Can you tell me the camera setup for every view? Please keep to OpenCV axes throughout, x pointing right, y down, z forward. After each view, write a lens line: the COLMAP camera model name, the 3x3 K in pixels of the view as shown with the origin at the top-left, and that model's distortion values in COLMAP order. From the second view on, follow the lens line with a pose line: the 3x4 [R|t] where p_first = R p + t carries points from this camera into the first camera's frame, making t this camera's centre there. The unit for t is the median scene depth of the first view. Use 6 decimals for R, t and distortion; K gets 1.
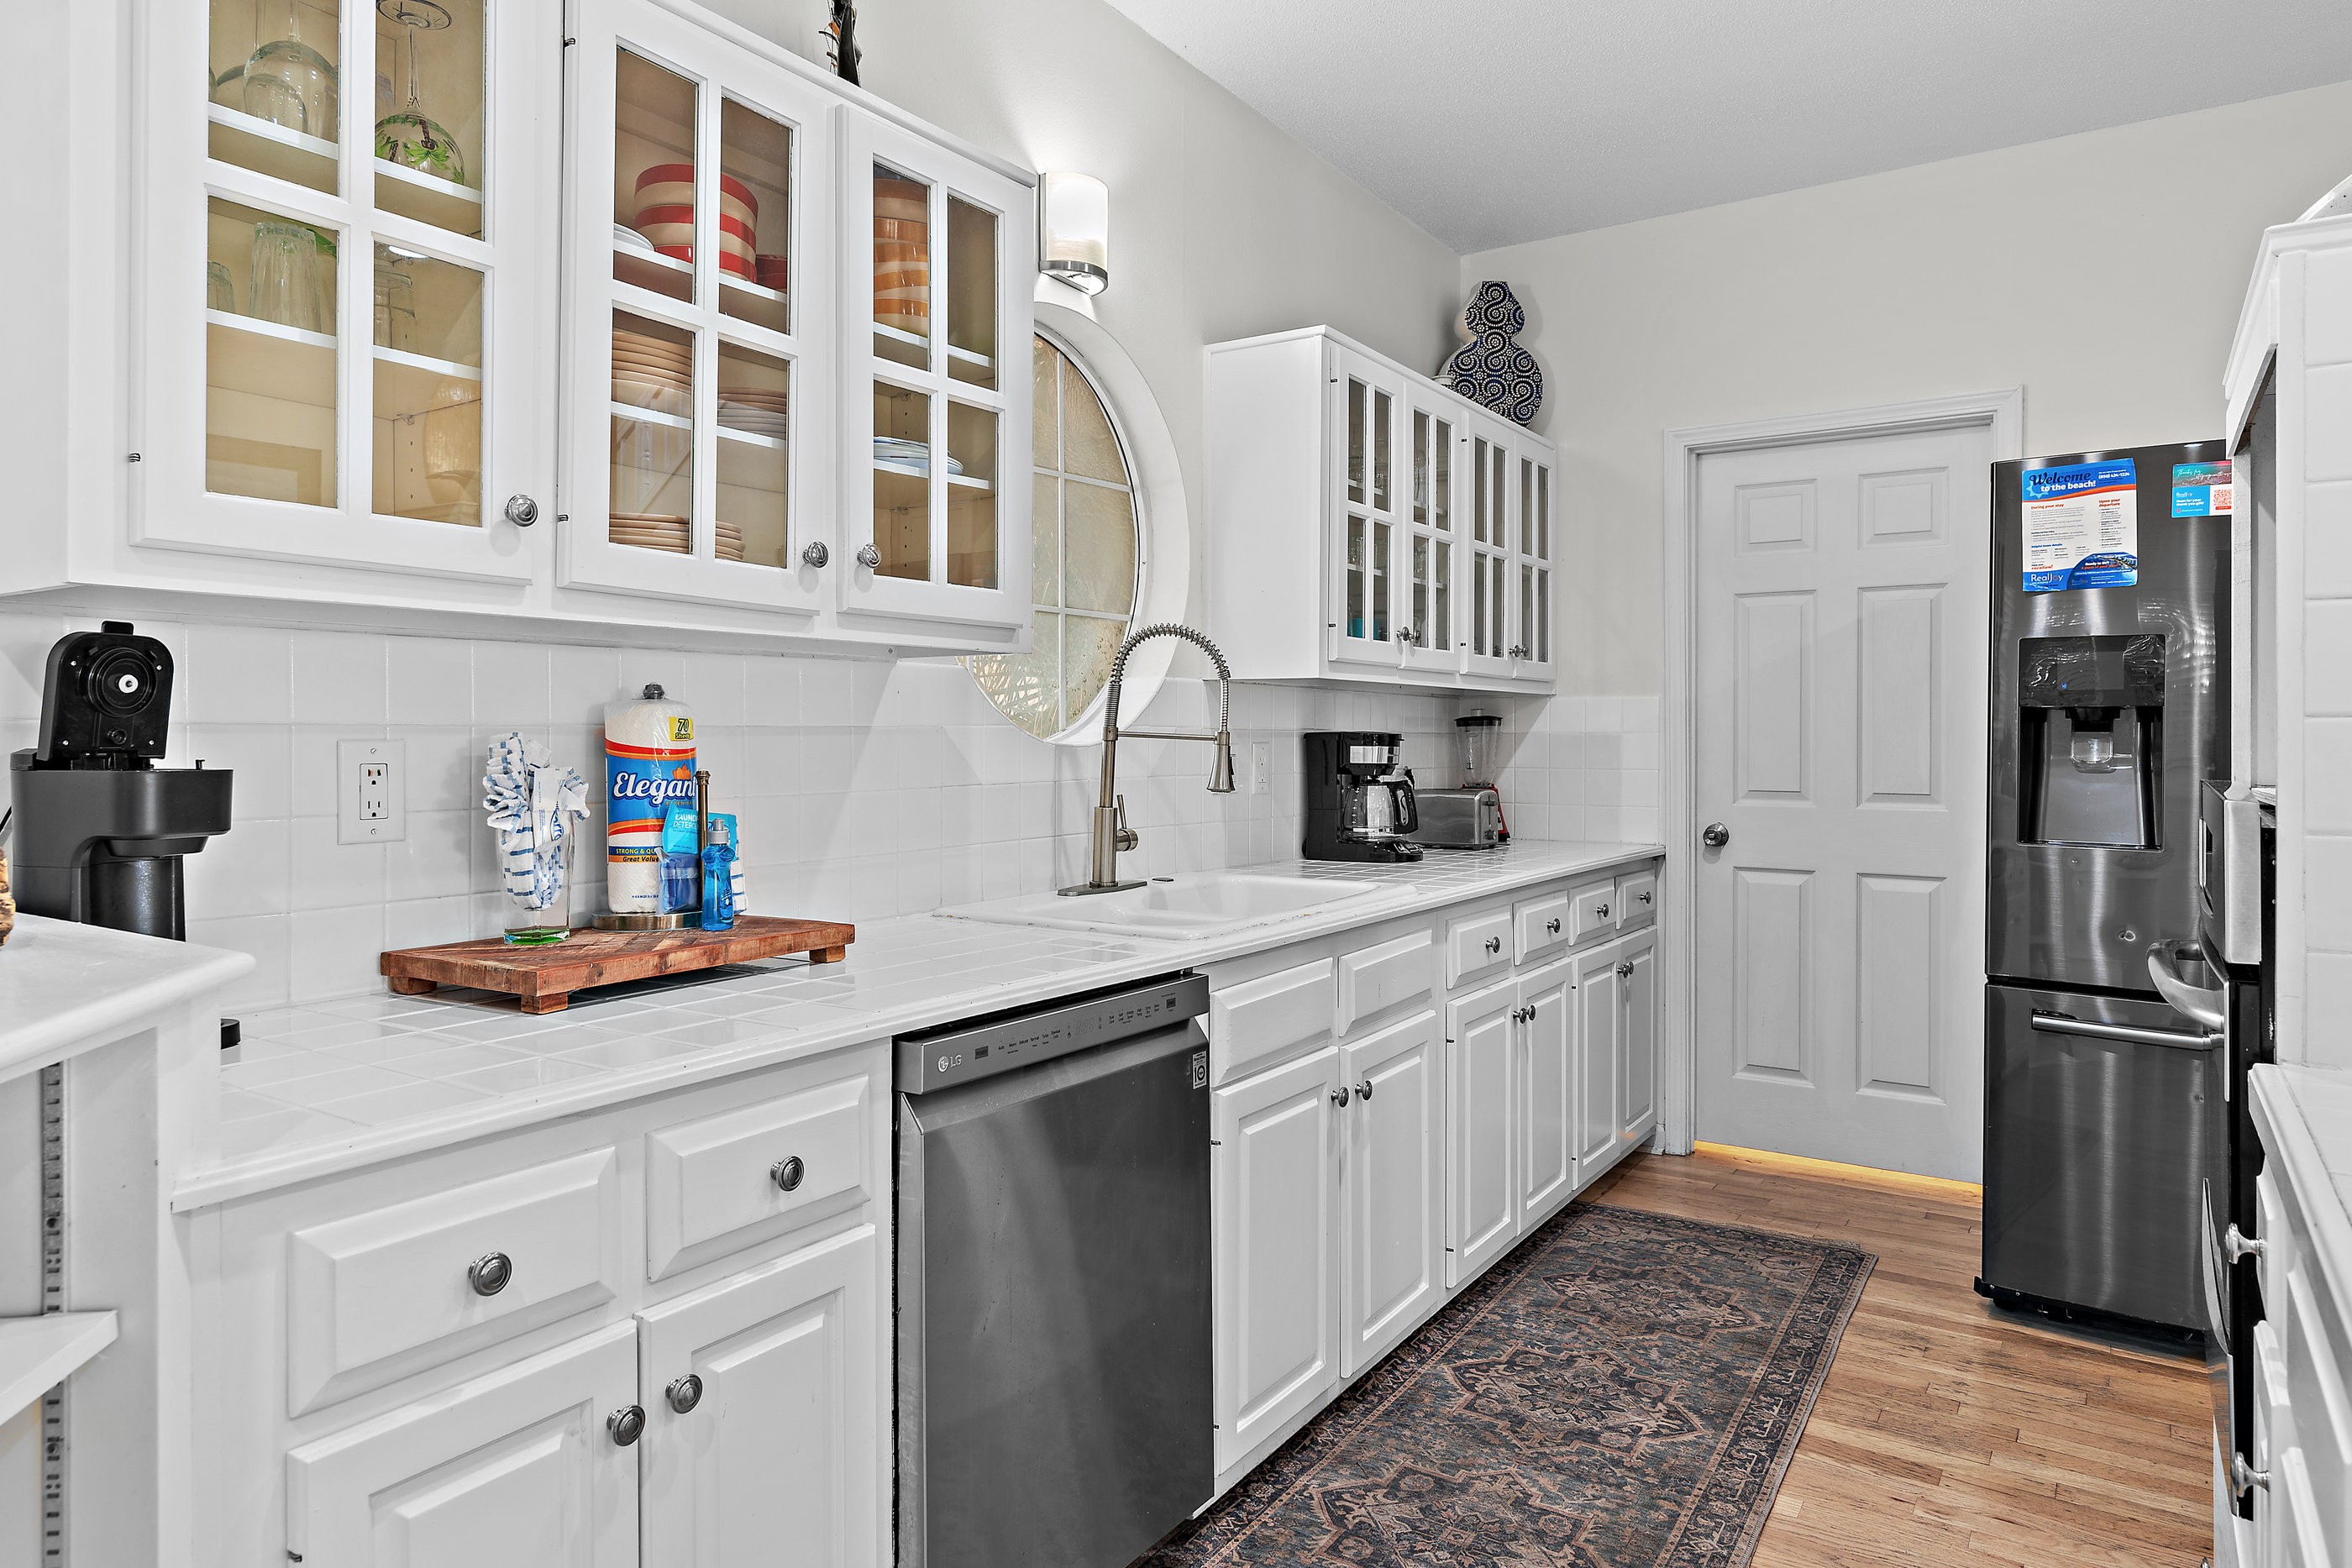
lens RADIAL K [[1456.5, 0, 1180.6], [0, 1456.5, 736.6], [0, 0, 1]] dist [0.003390, 0.003984]
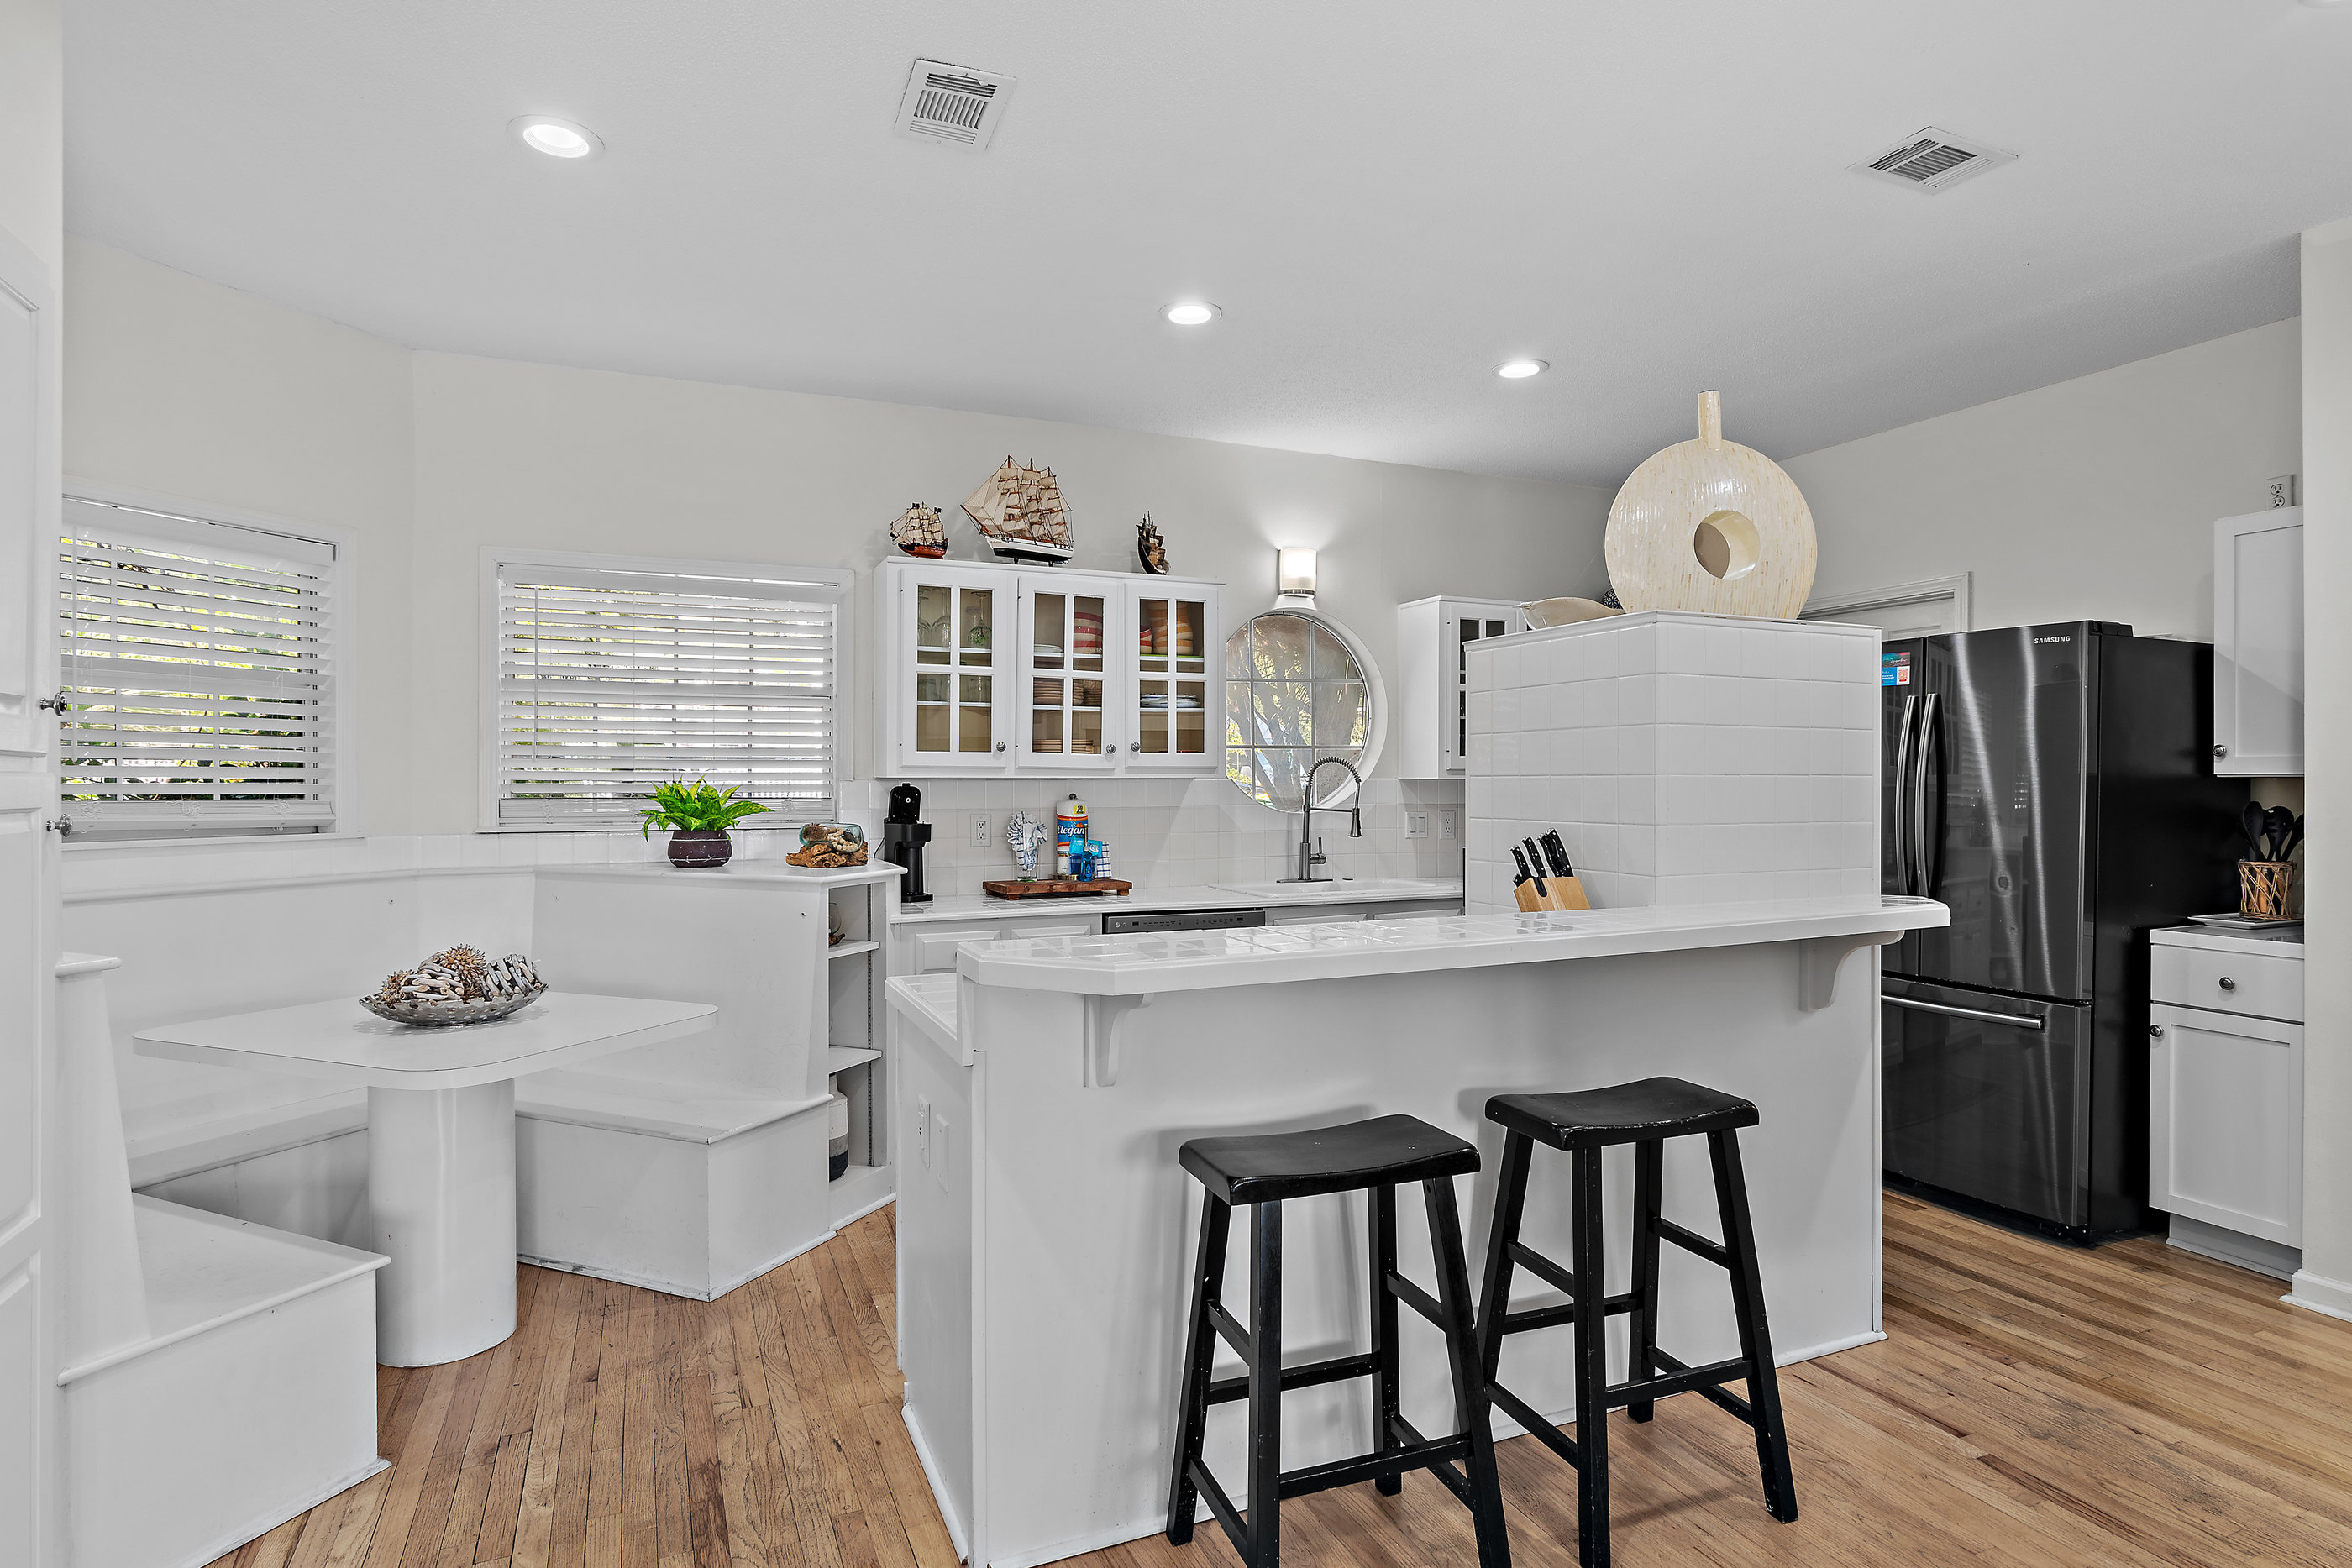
lens RADIAL K [[1207.6, 0, 1169.0], [0, 1207.6, 784.0], [0, 0, 1]] dist [0.011919, 0.001427]
pose [[0.832572, 0.001336, -0.553915, 1.114231], [0.000824, 0.999993, 0.003651, -0.064808], [0.553916, -0.003496, 0.832565, -0.860405]]
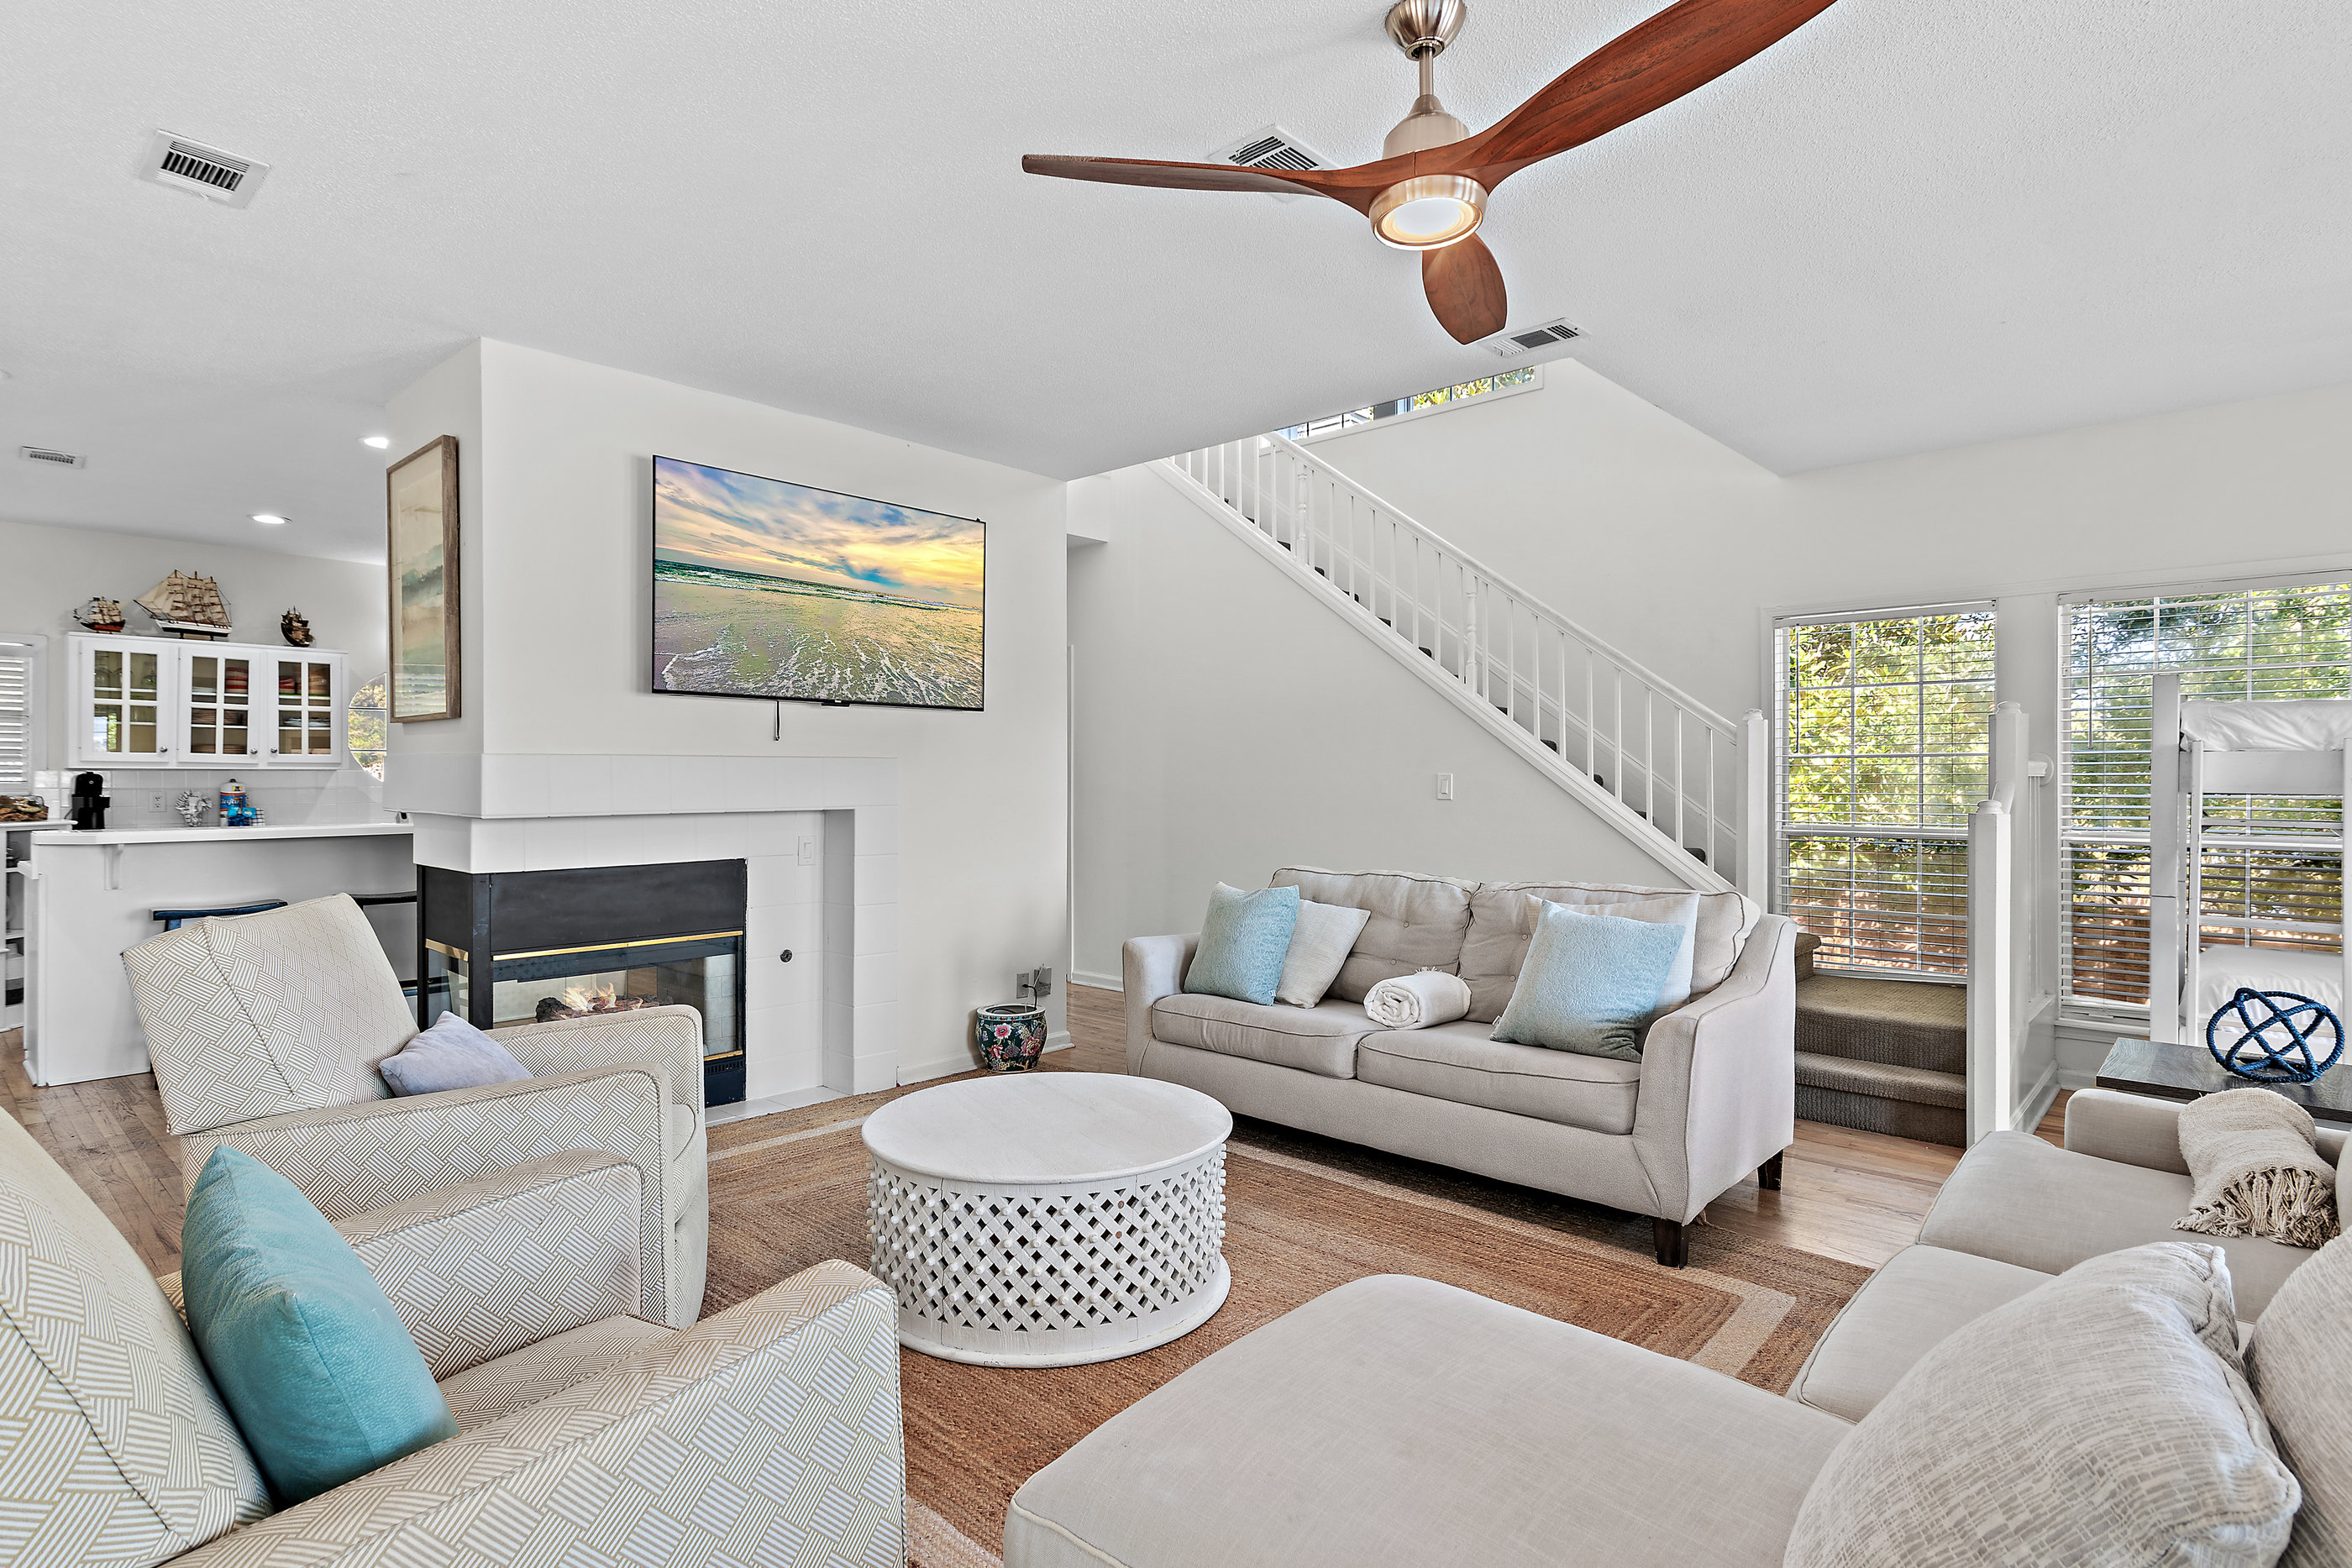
lens RADIAL K [[1160.0, 0, 1177.5], [0, 1160.0, 784.4], [0, 0, 1]] dist [0.017460, -0.000356]
pose [[0.987310, -0.002447, -0.158784, 3.228846], [0.003304, 0.999981, 0.005132, -0.028256], [0.158769, -0.005591, 0.987300, -2.215912]]
